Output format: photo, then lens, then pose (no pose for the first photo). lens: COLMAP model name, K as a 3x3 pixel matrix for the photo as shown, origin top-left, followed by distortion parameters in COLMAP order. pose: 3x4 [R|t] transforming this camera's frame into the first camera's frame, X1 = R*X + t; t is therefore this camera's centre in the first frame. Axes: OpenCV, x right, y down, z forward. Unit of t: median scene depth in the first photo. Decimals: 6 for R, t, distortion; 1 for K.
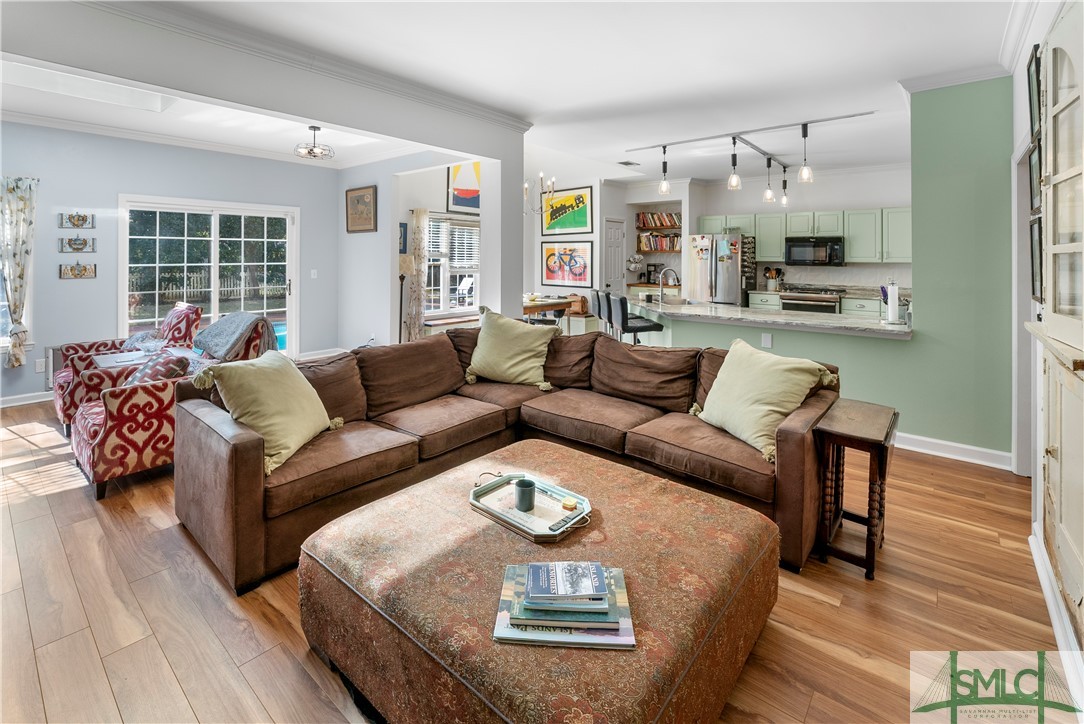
lens RADIAL K [[485.5, 0, 536.9], [0, 485.5, 257.4], [0, 0, 1]] dist [-0.004674, -0.000221]
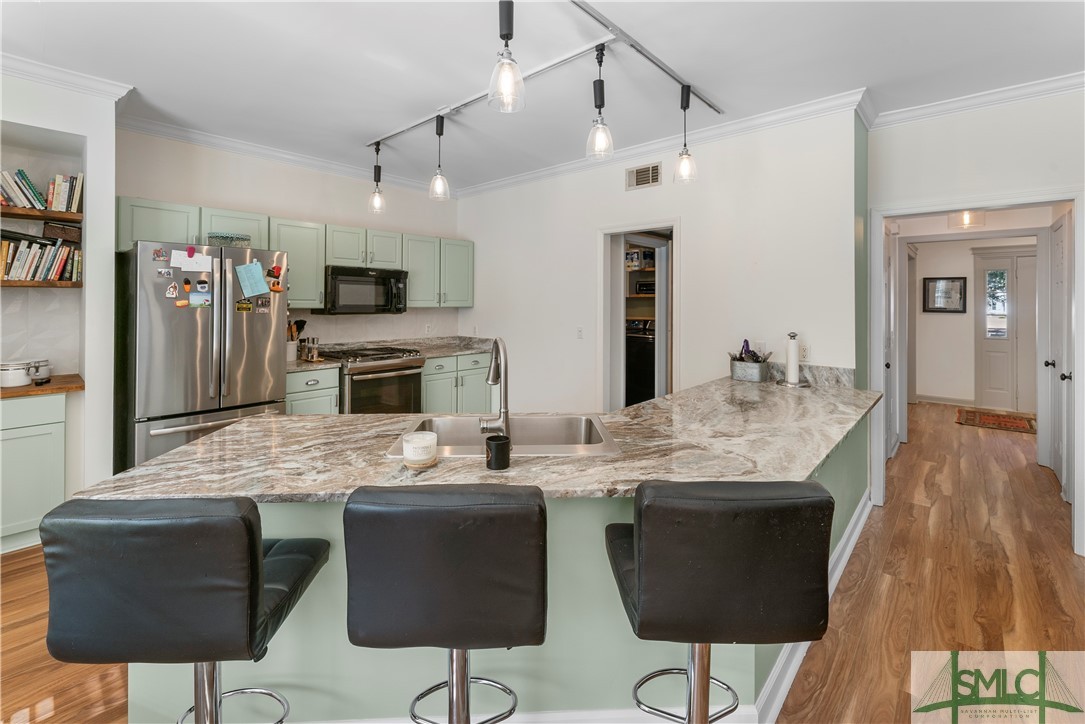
lens RADIAL K [[469.2, 0, 541.2], [0, 469.2, 302.2], [0, 0, 1]] dist [-0.001075, -0.000135]
pose [[0.035435, -0.004351, 0.999363, -0.032718], [-0.001943, 0.999988, 0.004422, -0.001363], [-0.999370, -0.002099, 0.035426, 0.703043]]
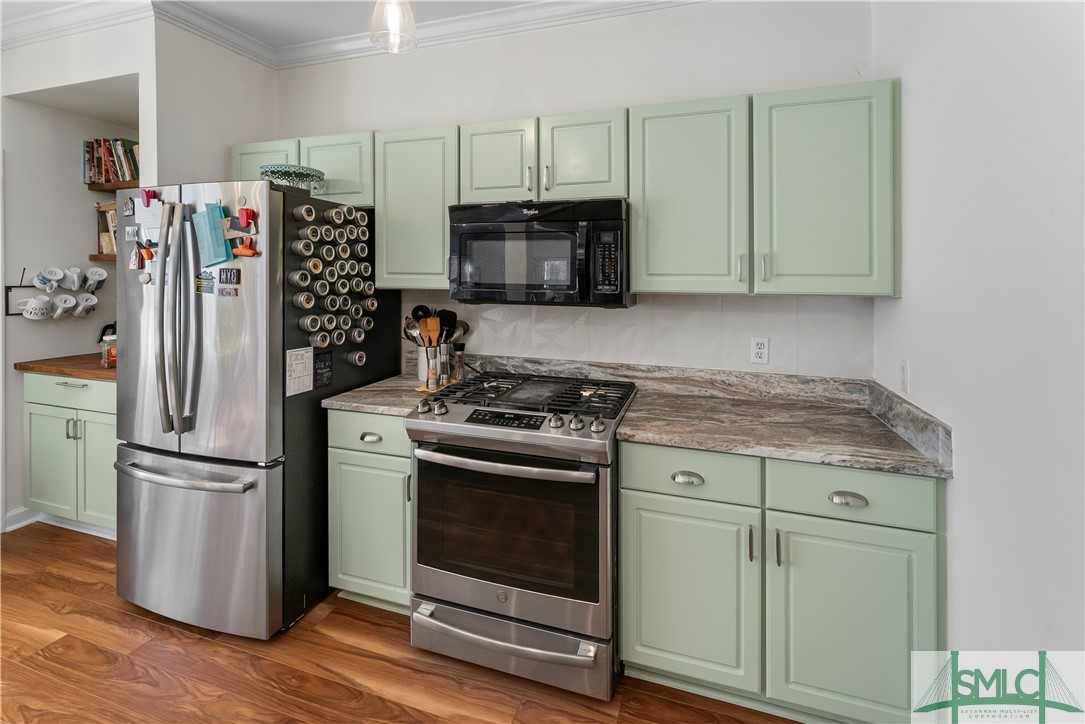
lens RADIAL K [[481.0, 0, 541.3], [0, 481.0, 274.6], [0, 0, 1]] dist [0.002234, 0.000105]
pose [[0.926810, -0.000246, 0.375531, 0.437715], [0.000699, 0.999999, -0.001070, -0.000327], [-0.375531, 0.001254, 0.926809, 0.690603]]
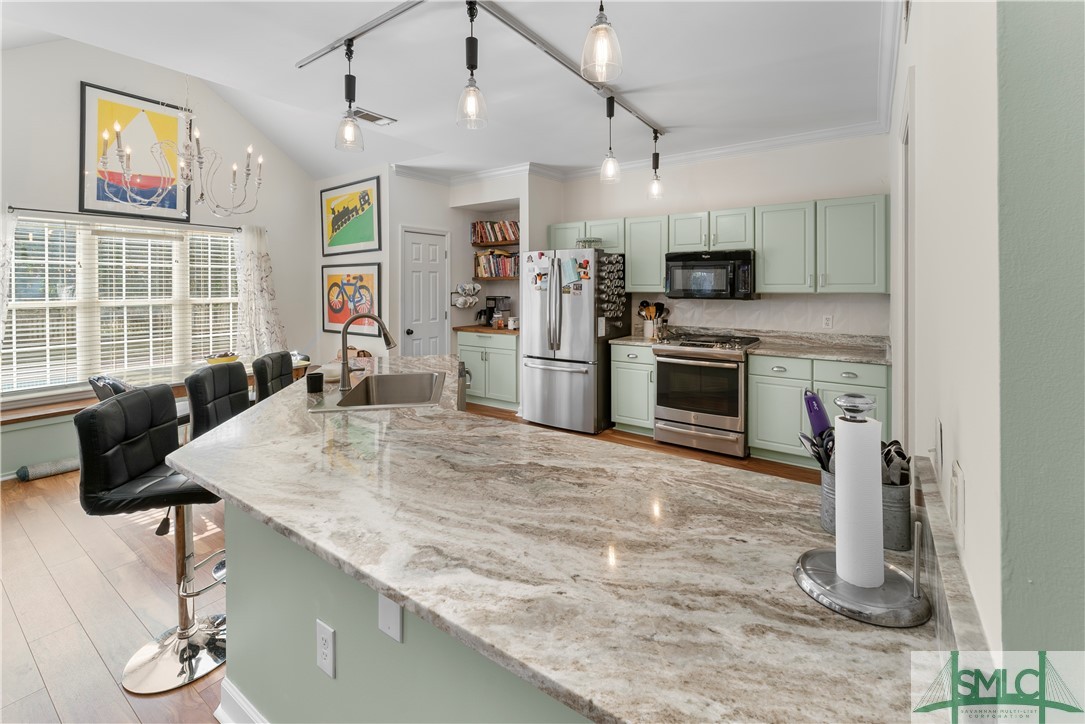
lens RADIAL K [[463.7, 0, 535.7], [0, 463.7, 297.4], [0, 0, 1]] dist [0.008683, 0.000182]
pose [[0.996976, -0.012772, 0.076651, 0.289020], [0.010834, 0.999612, 0.025656, -0.002219], [-0.076949, -0.024748, 0.996728, 0.404639]]
